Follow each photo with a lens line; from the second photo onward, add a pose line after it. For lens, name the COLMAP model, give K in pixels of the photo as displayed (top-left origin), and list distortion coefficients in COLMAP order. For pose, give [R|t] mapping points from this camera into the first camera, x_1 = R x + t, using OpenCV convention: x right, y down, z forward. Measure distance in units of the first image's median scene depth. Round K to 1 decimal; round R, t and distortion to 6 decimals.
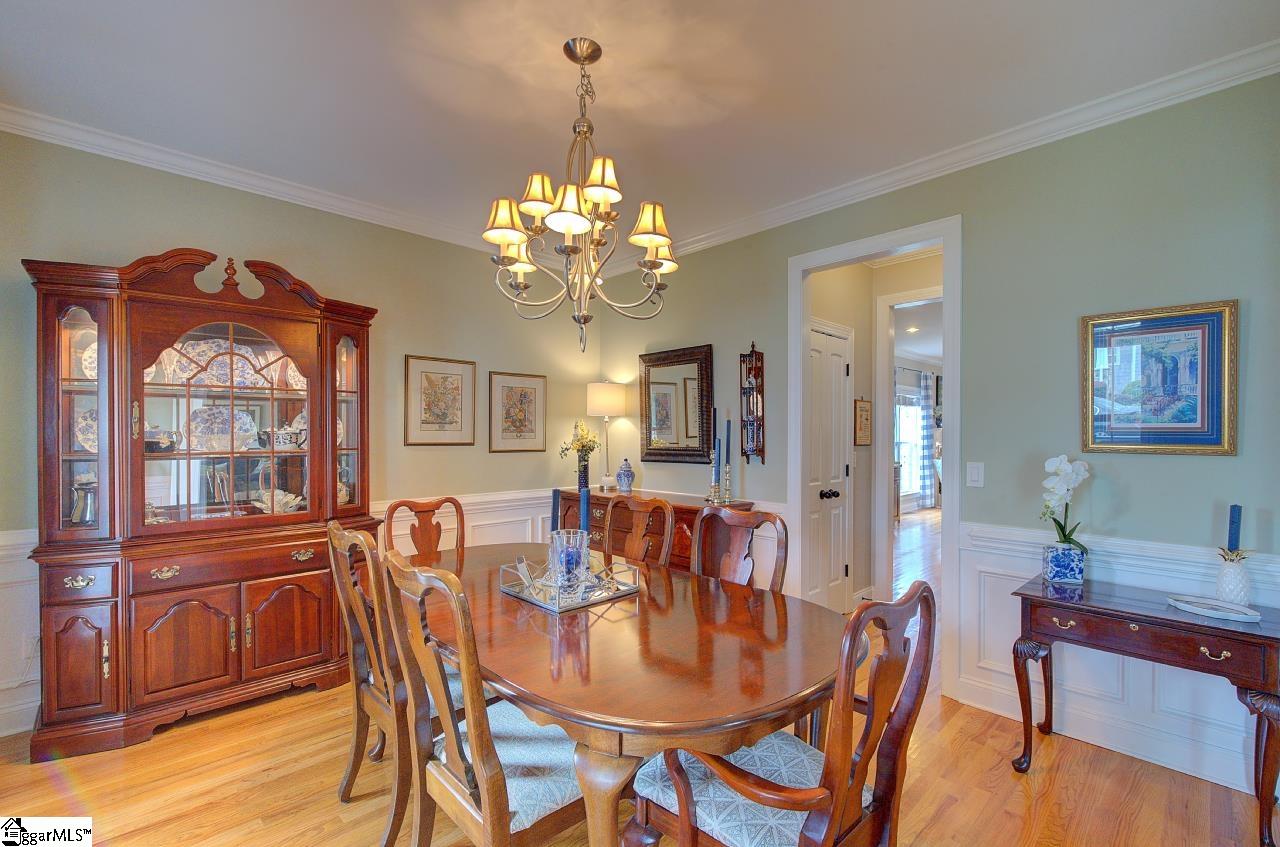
lens RADIAL K [[568.2, 0, 642.7], [0, 568.2, 433.5], [0, 0, 1]] dist [-0.004476, 0.003440]
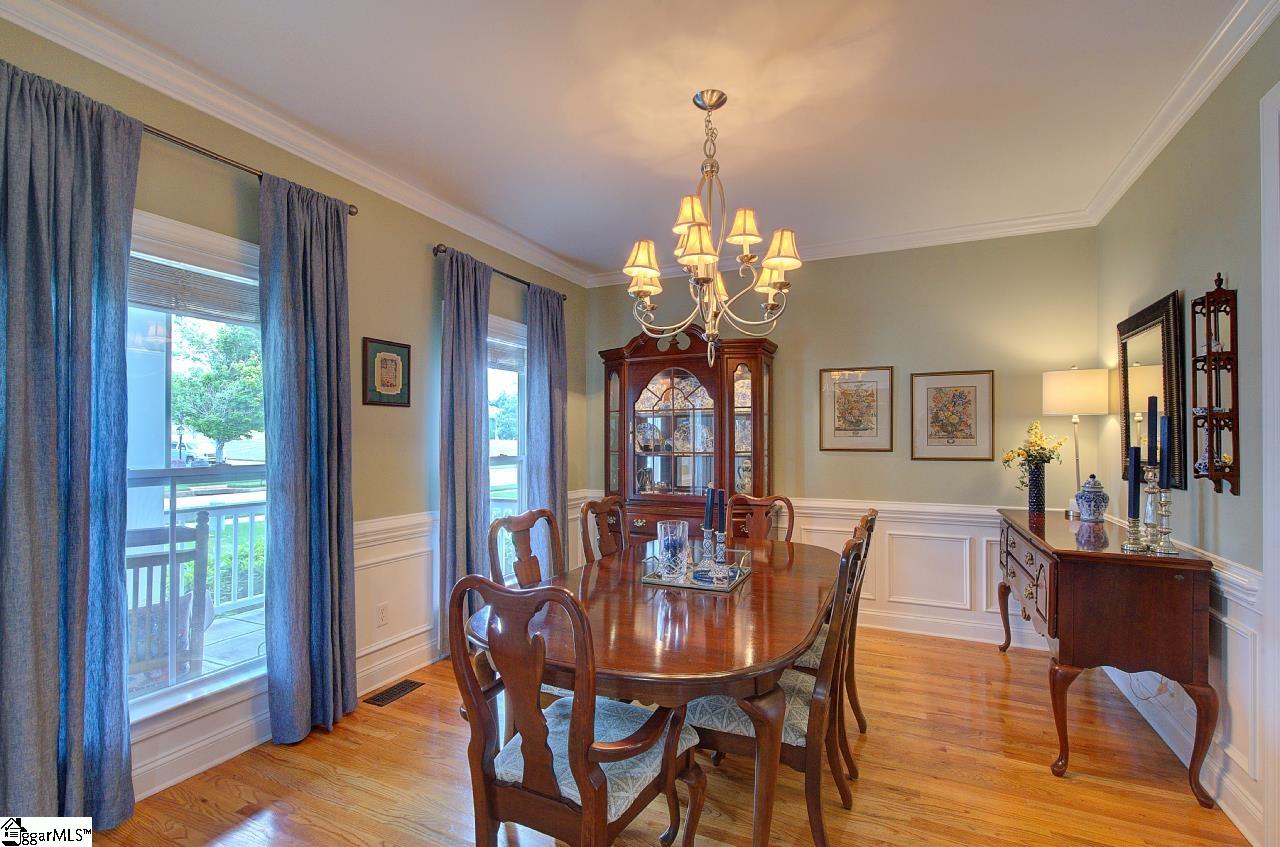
lens RADIAL K [[568.2, 0, 639.6], [0, 568.2, 430.6], [0, 0, 1]] dist [-0.004476, 0.003440]
pose [[0.358073, -0.017522, -0.933529, 0.450149], [-0.000480, 0.999820, -0.018950, 0.003304], [0.933693, 0.007234, 0.358001, 0.239258]]
